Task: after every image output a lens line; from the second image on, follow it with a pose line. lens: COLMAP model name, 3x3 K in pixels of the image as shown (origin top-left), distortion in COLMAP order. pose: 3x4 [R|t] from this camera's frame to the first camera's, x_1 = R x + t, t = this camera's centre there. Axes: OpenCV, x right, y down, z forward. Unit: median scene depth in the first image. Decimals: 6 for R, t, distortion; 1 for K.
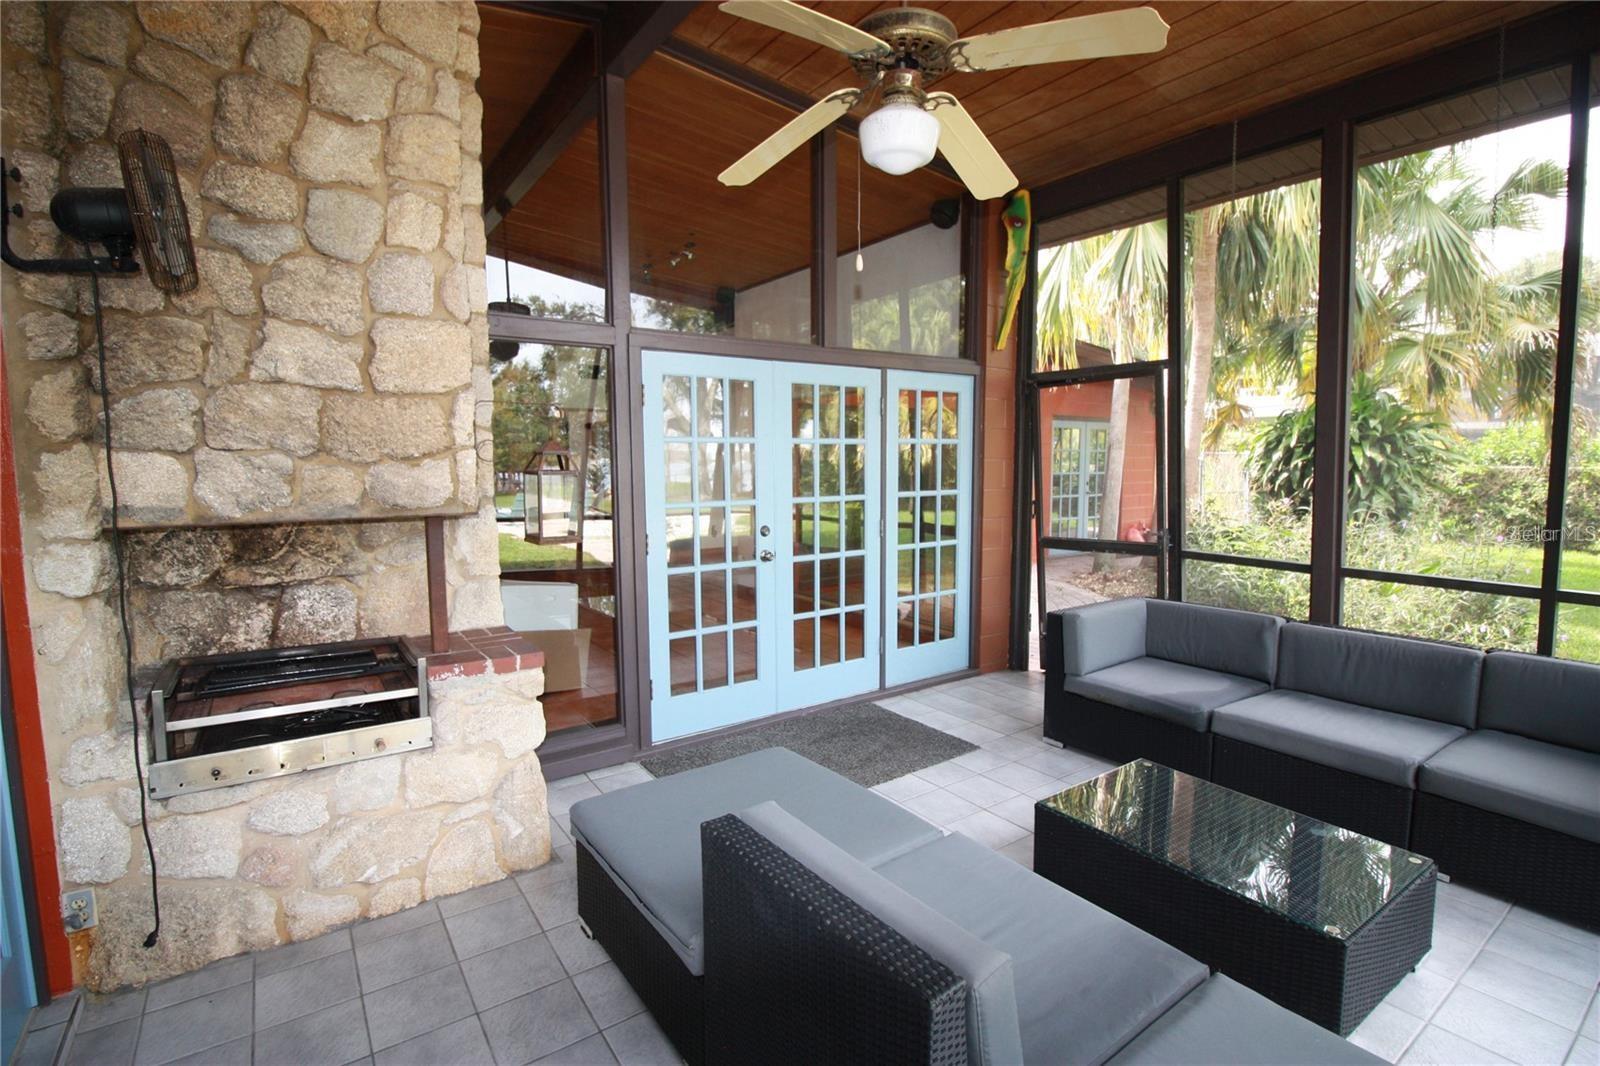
lens RADIAL K [[777.9, 0, 800.4], [0, 777.9, 539.5], [0, 0, 1]] dist [0.028381, -0.000314]
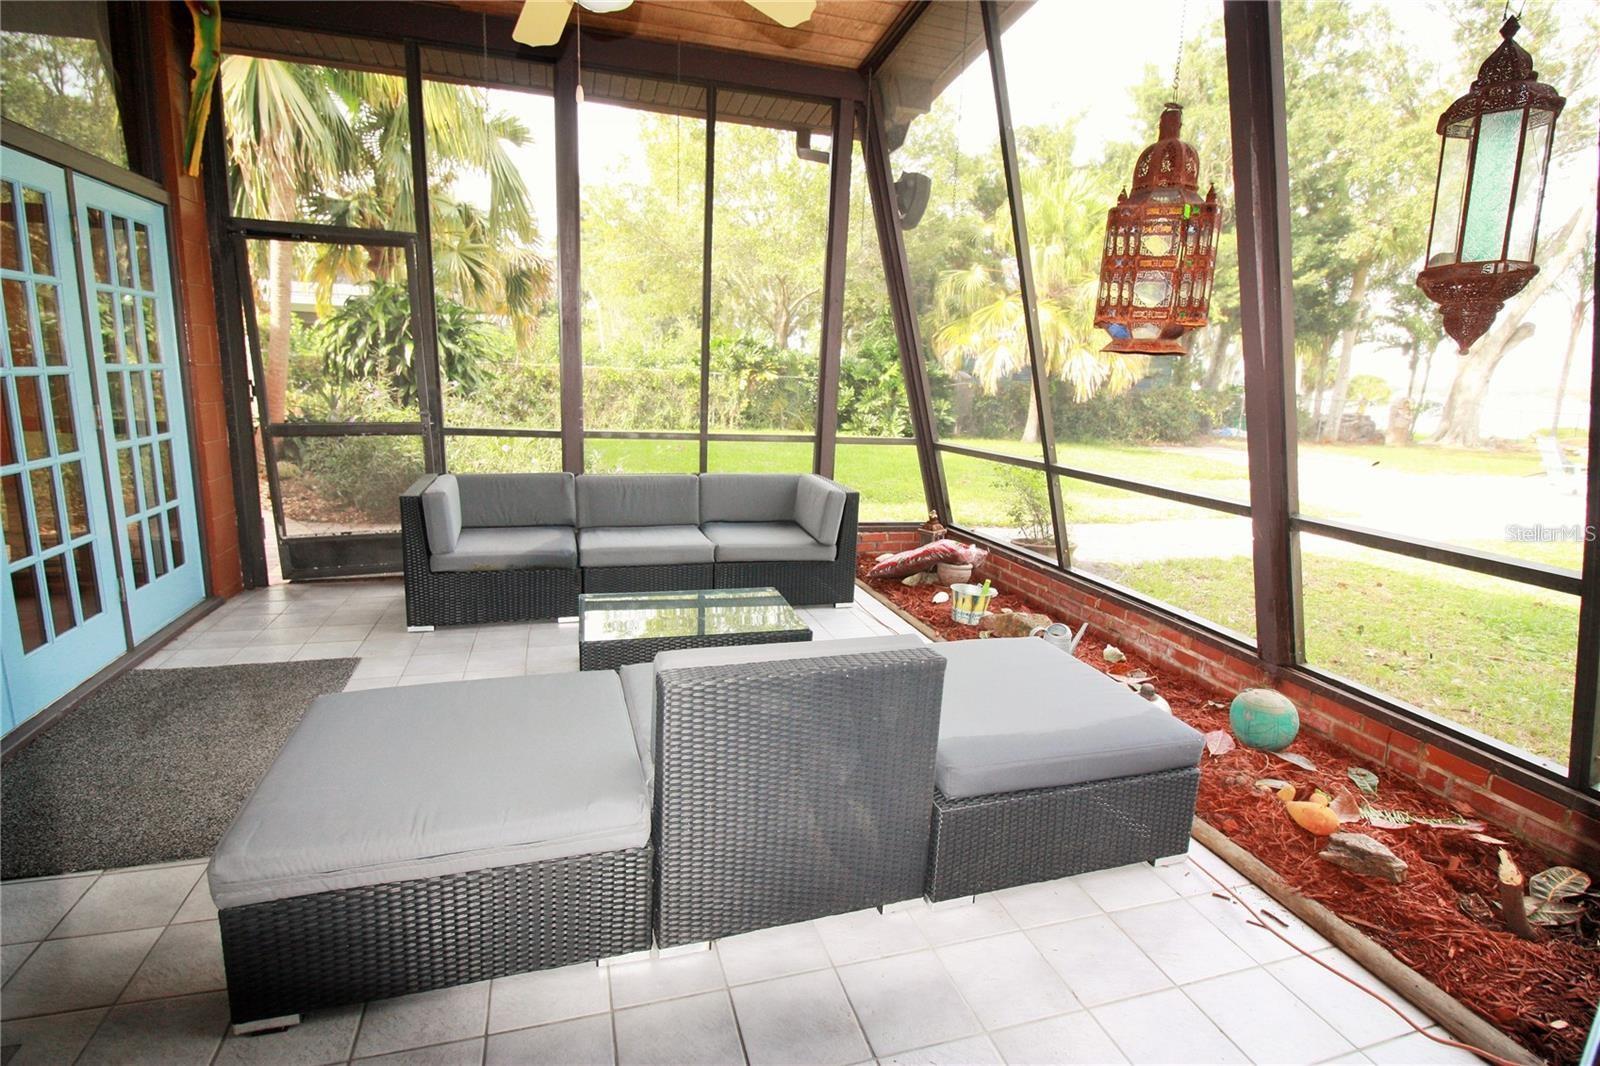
lens RADIAL K [[785.4, 0, 800.0], [0, 785.4, 533.0], [0, 0, 1]] dist [-0.000654, 0.000024]
pose [[0.336719, -0.177252, 0.924771, -0.324475], [0.066388, 0.984147, 0.164460, 0.012387], [-0.939262, 0.006017, 0.343149, 0.190386]]
